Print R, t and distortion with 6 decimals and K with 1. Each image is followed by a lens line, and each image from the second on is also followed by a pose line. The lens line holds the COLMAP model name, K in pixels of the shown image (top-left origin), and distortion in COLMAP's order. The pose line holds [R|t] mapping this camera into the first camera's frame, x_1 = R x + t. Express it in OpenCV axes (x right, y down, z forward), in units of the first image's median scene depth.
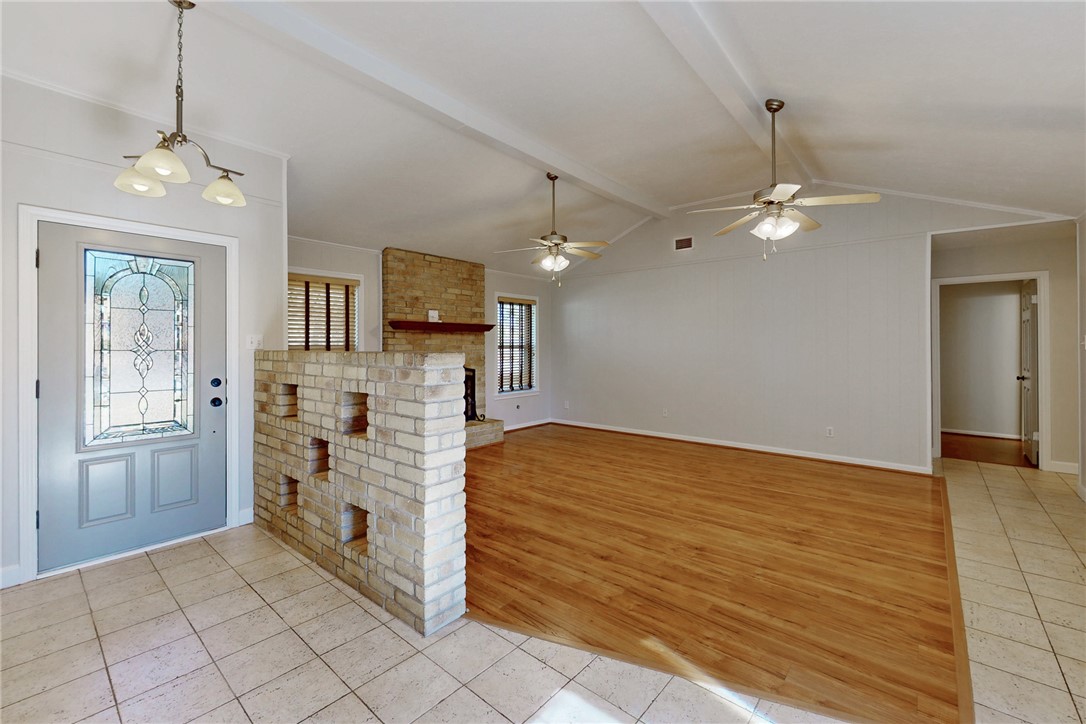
lens RADIAL K [[450.6, 0, 539.1], [0, 450.6, 344.2], [0, 0, 1]] dist [0.000798, 0.000066]
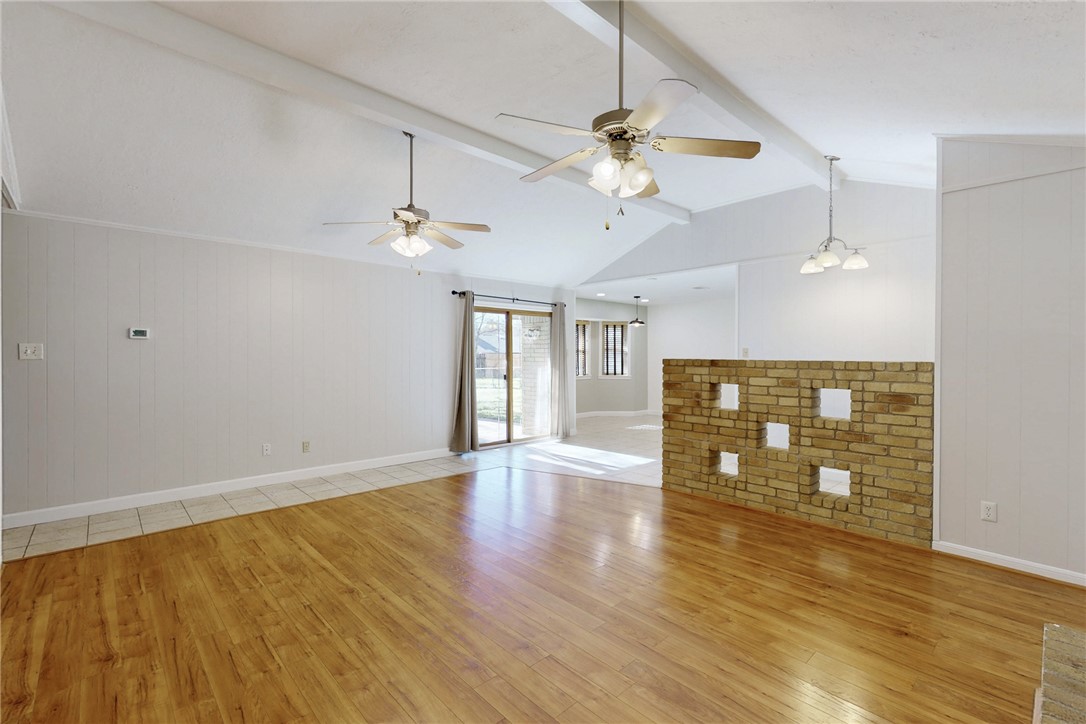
lens RADIAL K [[484.0, 0, 543.0], [0, 484.0, 362.0], [0, 0, 1]] dist [0.001691, -0.000068]
pose [[-0.993182, -0.002981, 0.116539, 0.055340], [-0.001591, 0.999926, 0.012022, 0.003446], [-0.116566, 0.011754, -0.993113, 1.500828]]
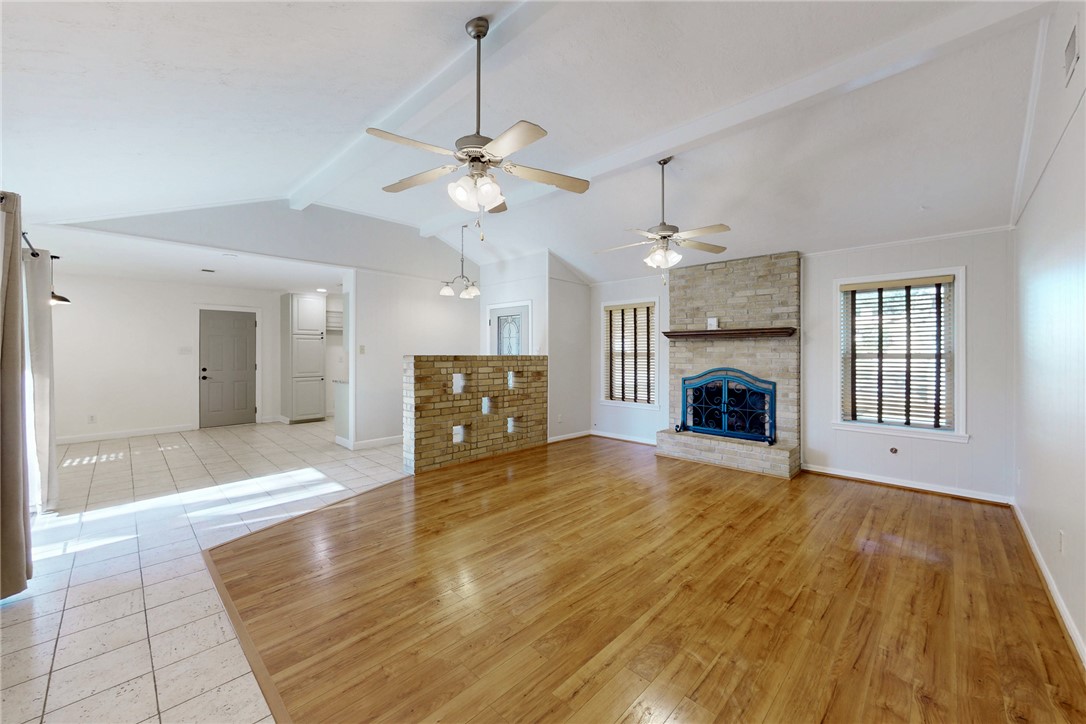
lens RADIAL K [[419.1, 0, 546.6], [0, 419.1, 349.0], [0, 0, 1]] dist [0.000548, 0.000157]
pose [[-0.054672, -0.007572, -0.998476, 0.859107], [-0.000582, 0.999971, -0.007552, 0.001294], [0.998504, 0.000168, -0.054675, 0.821115]]
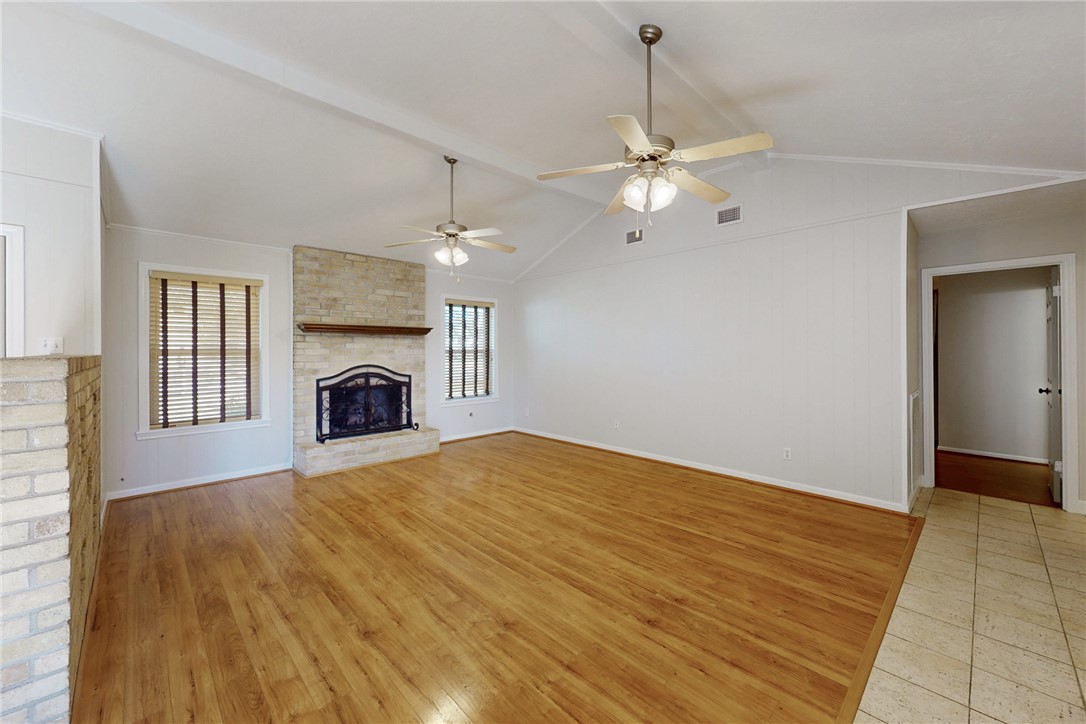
lens RADIAL K [[419.1, 0, 546.6], [0, 419.1, 349.0], [0, 0, 1]] dist [0.000548, 0.000157]
pose [[0.995439, 0.000697, -0.095398, 0.297105], [-0.000773, 0.999999, -0.000760, 0.002159], [0.095397, 0.000830, 0.995439, 0.199548]]
